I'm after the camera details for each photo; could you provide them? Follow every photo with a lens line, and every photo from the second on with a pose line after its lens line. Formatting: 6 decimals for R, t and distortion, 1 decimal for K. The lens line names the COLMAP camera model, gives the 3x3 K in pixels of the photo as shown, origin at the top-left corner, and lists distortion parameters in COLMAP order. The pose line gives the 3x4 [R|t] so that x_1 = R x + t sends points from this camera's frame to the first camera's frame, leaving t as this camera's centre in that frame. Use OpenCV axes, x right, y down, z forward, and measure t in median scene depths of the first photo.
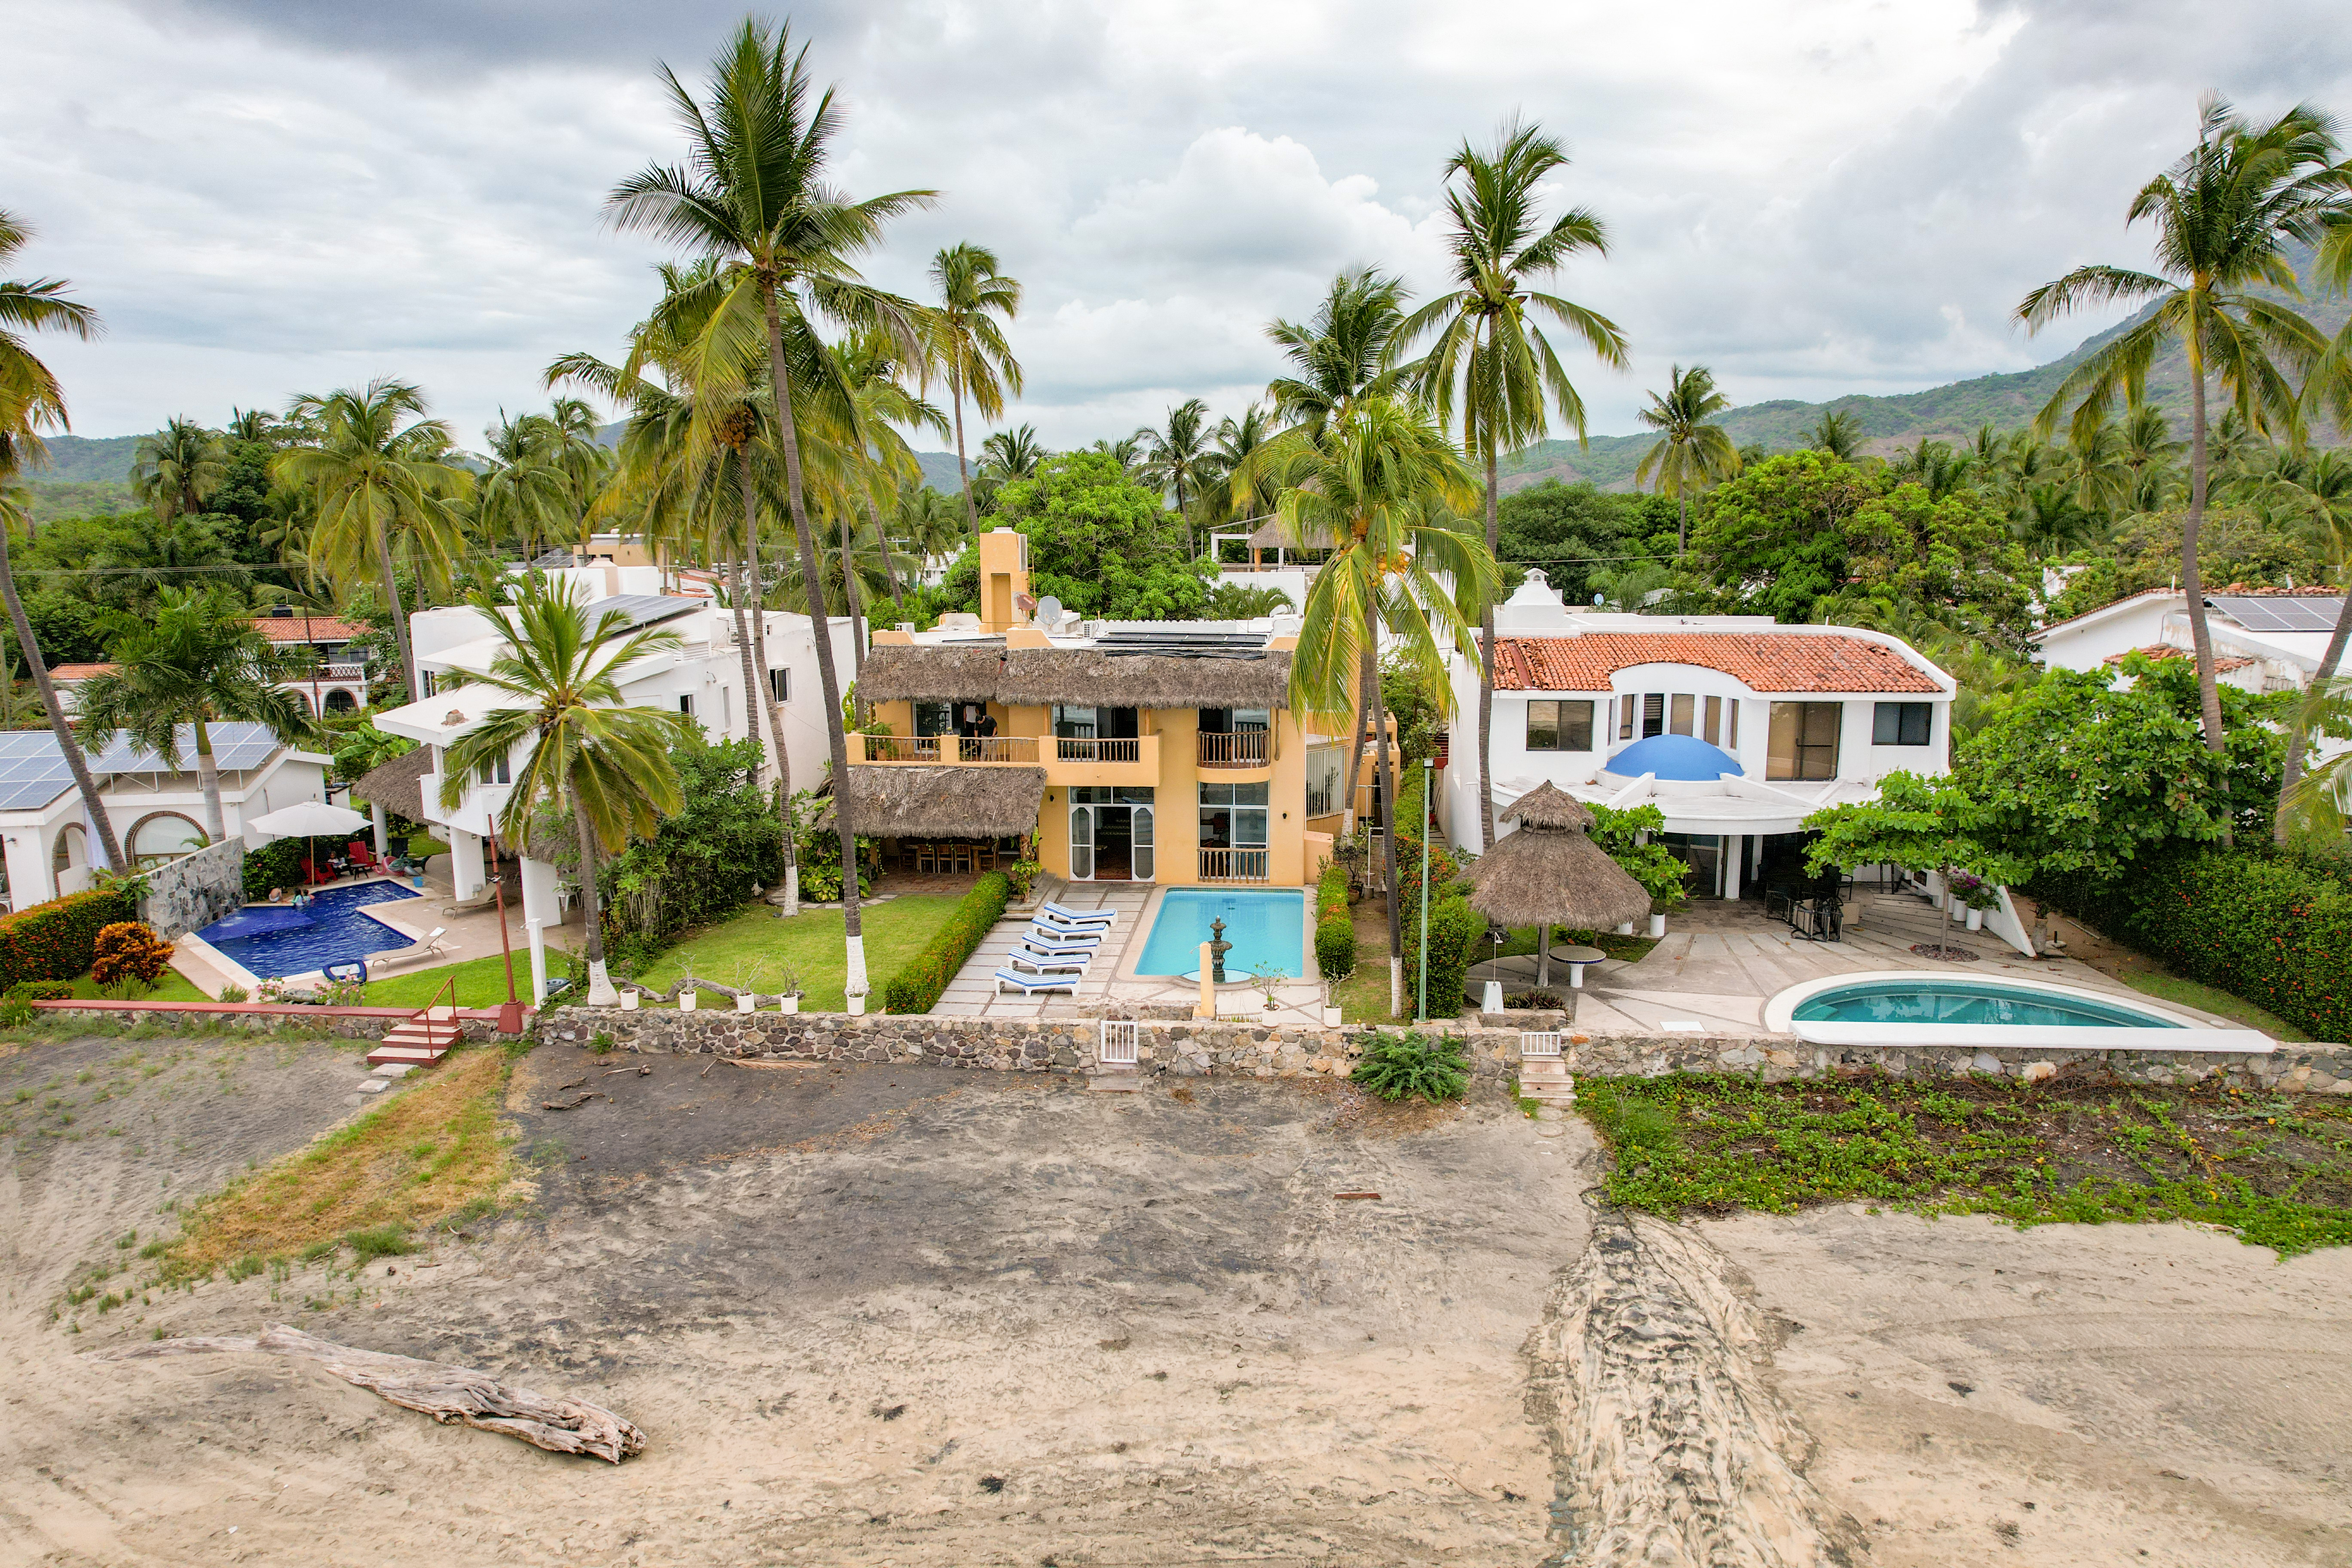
lens RADIAL K [[1502.8, 0, 1187.0], [0, 1502.8, 774.2], [0, 0, 1]] dist [-0.077545, 0.069409]
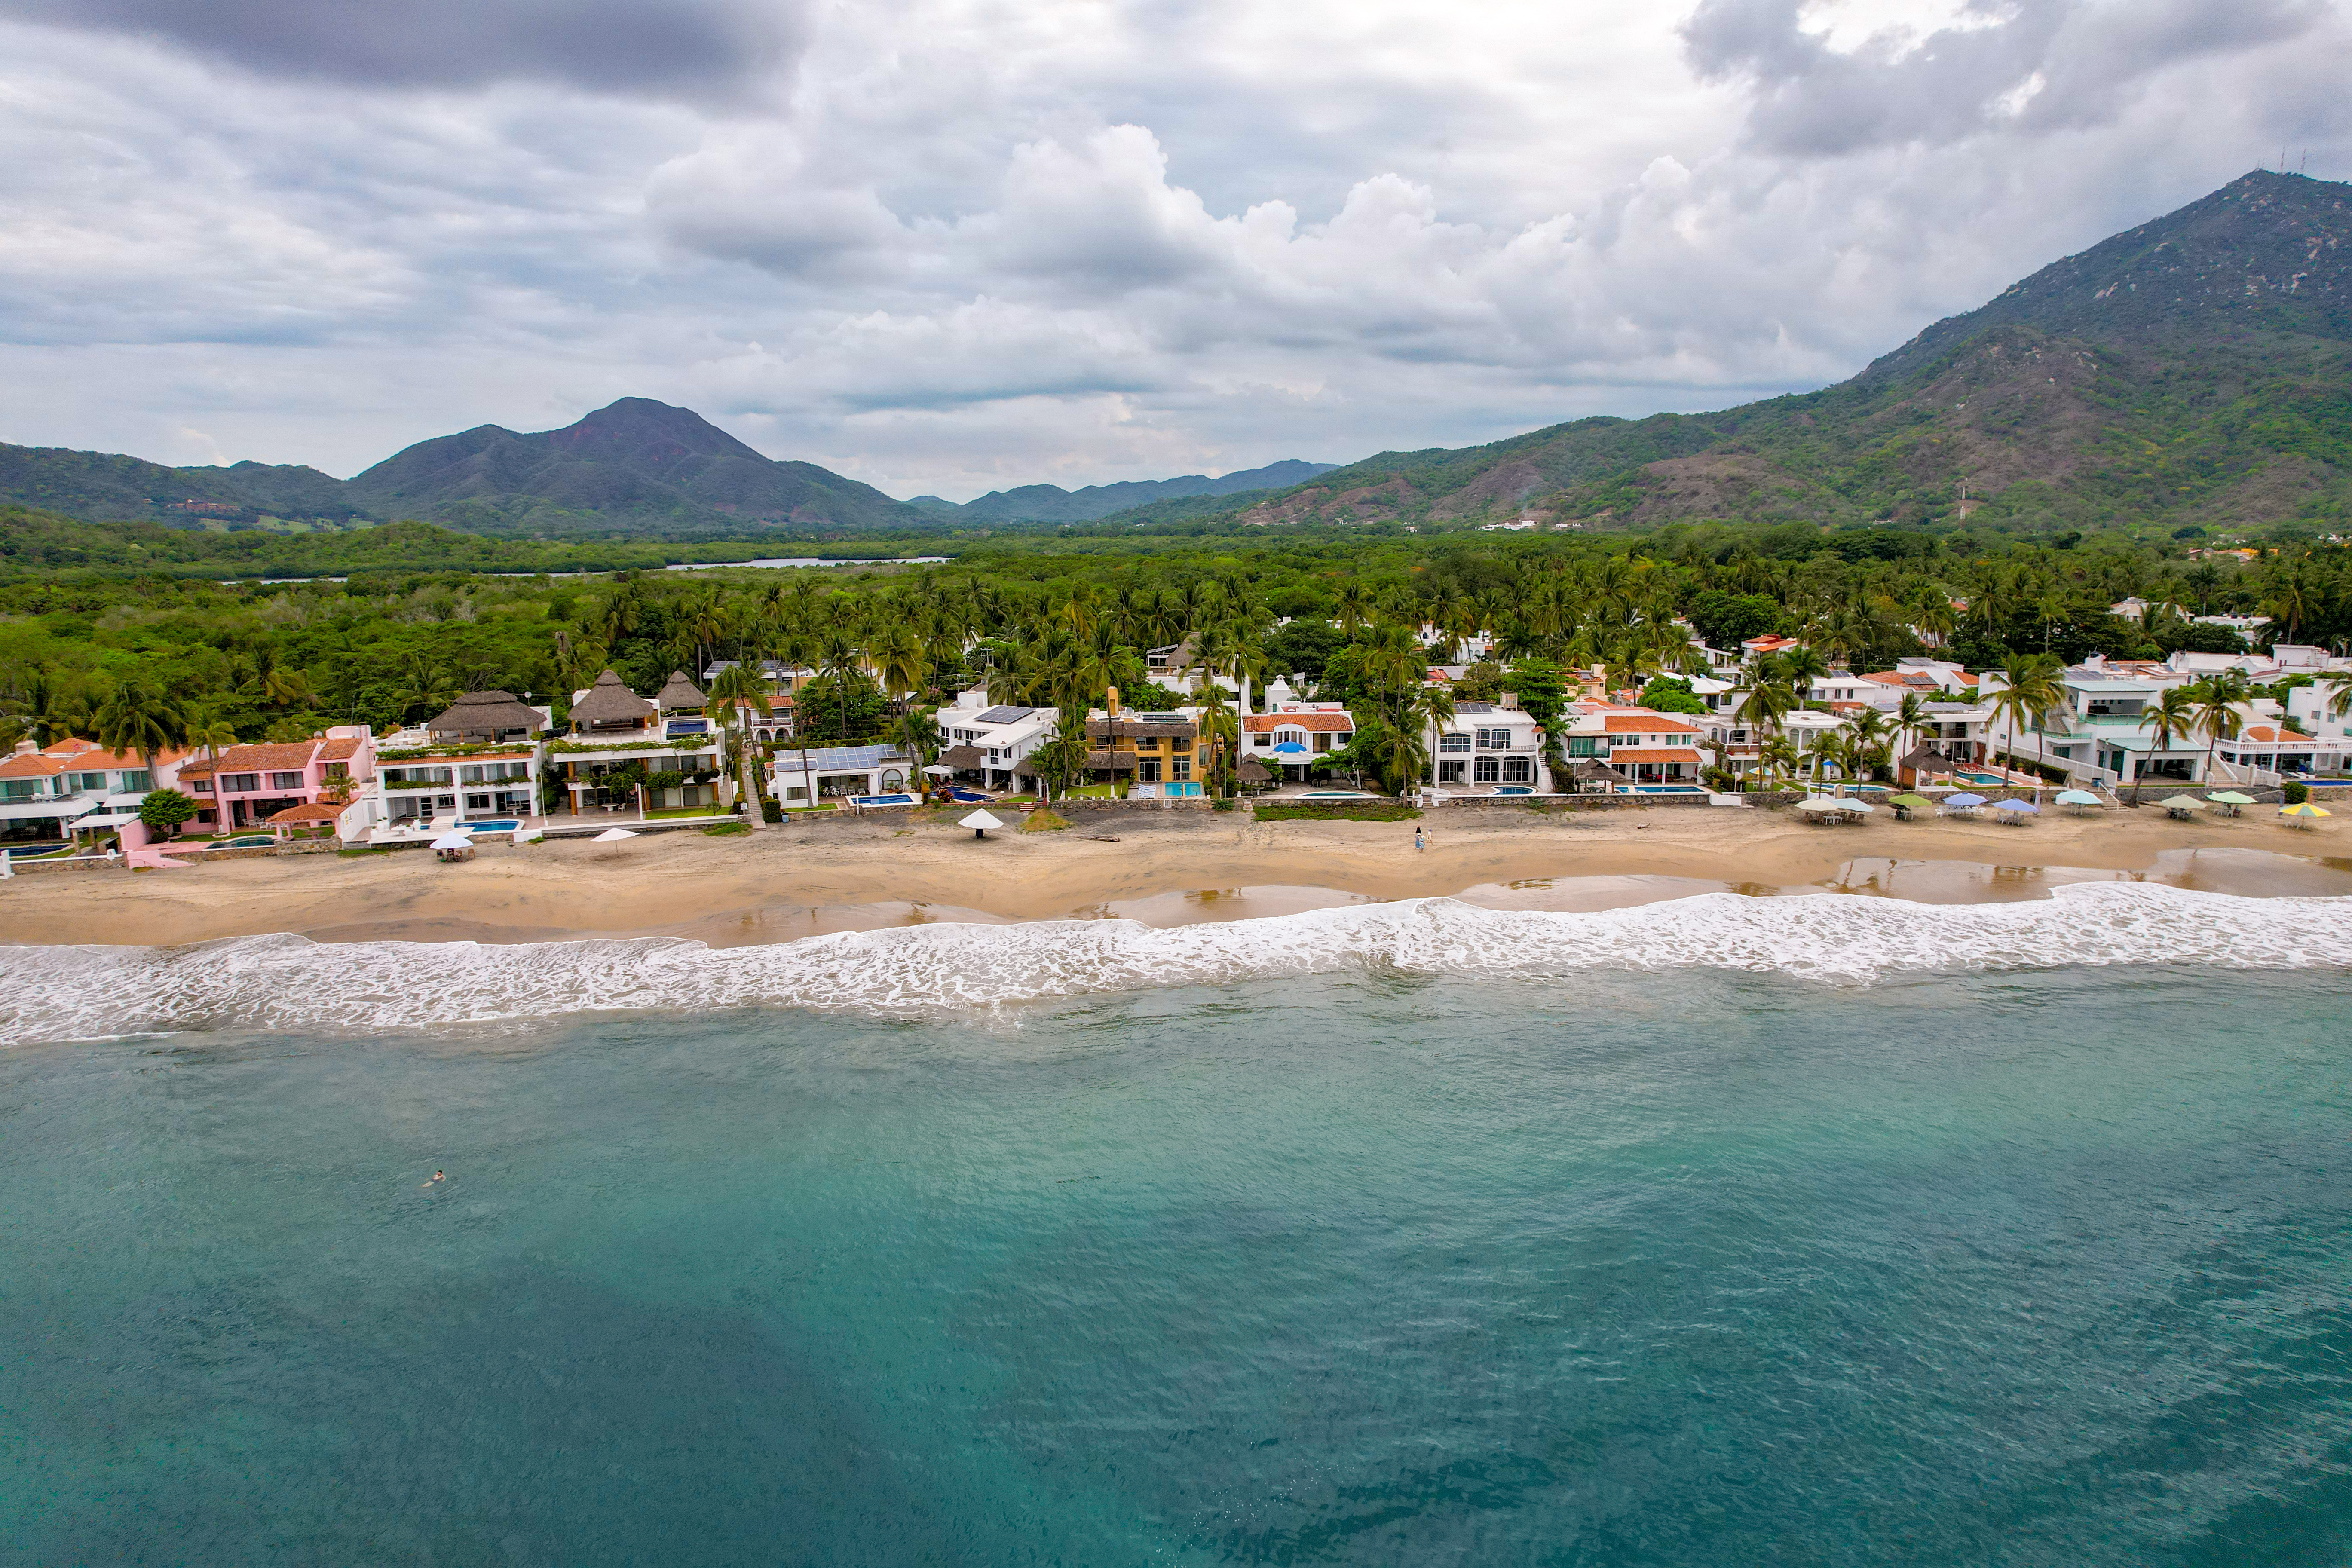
lens RADIAL K [[1502.8, 0, 1187.0], [0, 1502.8, 774.2], [0, 0, 1]] dist [-0.077545, 0.069409]
pose [[0.995145, -0.016420, 0.097045, -0.302729], [0.016451, 0.999865, 0.000483, 0.047683], [-0.097039, 0.001116, 0.995280, -2.636312]]
